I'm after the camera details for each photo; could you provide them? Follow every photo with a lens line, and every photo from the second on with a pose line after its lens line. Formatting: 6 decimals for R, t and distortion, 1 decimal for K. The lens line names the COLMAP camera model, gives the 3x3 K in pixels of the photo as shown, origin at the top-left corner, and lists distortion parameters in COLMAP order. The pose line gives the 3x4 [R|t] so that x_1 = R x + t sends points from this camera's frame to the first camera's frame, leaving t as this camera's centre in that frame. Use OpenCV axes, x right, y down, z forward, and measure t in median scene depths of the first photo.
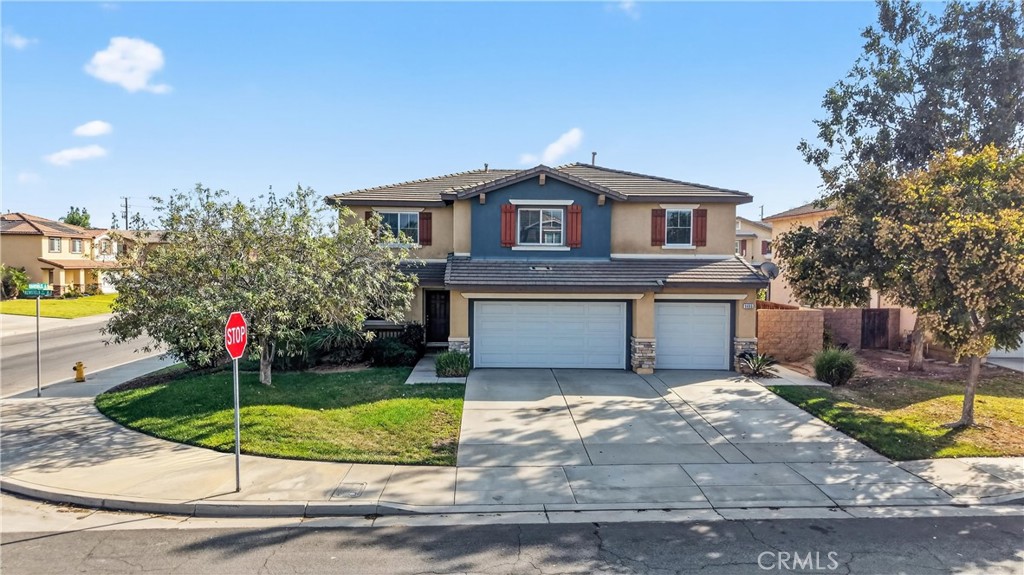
lens RADIAL K [[690.1, 0, 511.5], [0, 690.1, 287.9], [0, 0, 1]] dist [-0.005568, -0.000965]
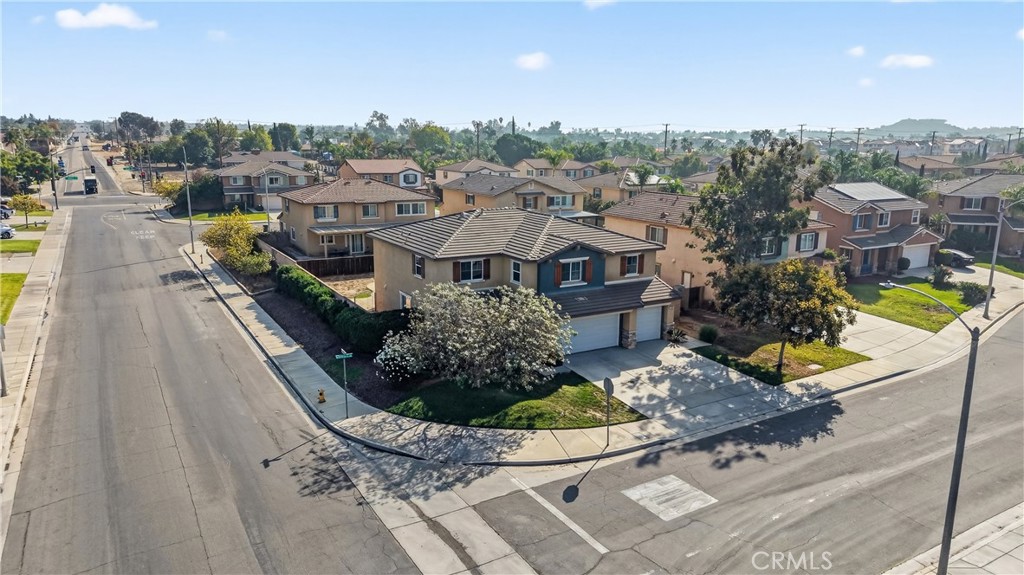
lens RADIAL K [[690.1, 0, 513.0], [0, 690.1, 286.4], [0, 0, 1]] dist [-0.005568, -0.000965]
pose [[0.887508, -0.094255, 0.451049, -1.629779], [0.017309, 0.984984, 0.171774, -0.655262], [-0.460467, -0.144644, 0.875813, -0.889827]]
